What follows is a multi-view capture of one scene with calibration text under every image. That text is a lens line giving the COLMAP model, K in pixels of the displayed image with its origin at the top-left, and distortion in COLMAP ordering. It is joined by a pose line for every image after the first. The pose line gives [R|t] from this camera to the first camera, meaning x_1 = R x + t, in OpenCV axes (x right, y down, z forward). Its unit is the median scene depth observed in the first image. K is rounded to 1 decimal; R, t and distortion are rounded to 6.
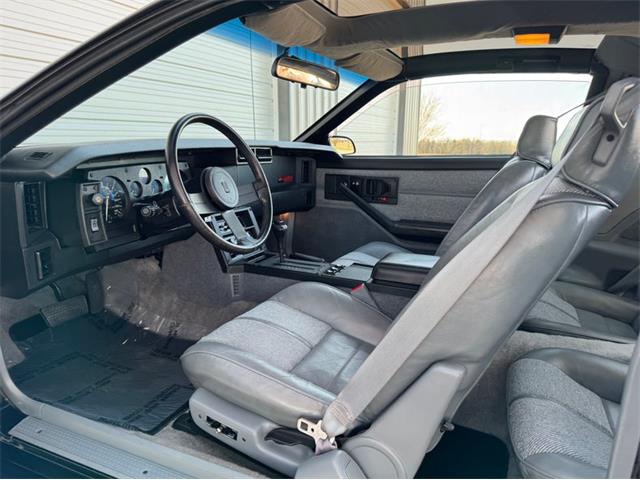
lens RADIAL K [[459.1, 0, 320.0], [0, 459.1, 241.0], [0, 0, 1]] dist [-0.013642, -0.024842]
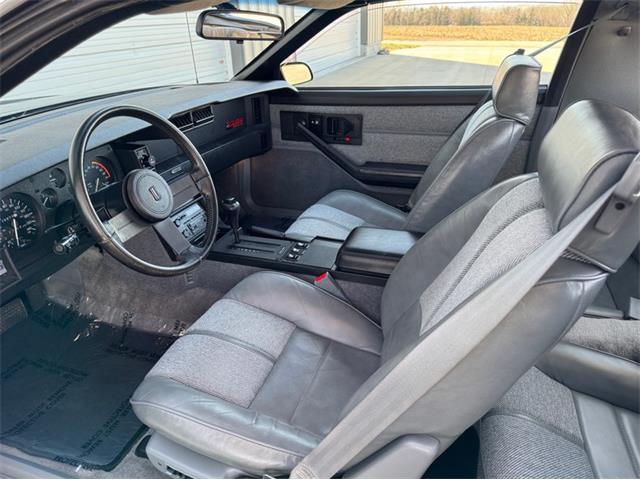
lens RADIAL K [[459.1, 0, 324.6], [0, 459.1, 240.9], [0, 0, 1]] dist [-0.013642, -0.024842]
pose [[0.995032, -0.076153, 0.064121, 0.030685], [0.058305, 0.967847, 0.244689, -0.167687], [-0.080693, -0.239735, 0.967479, 0.111026]]
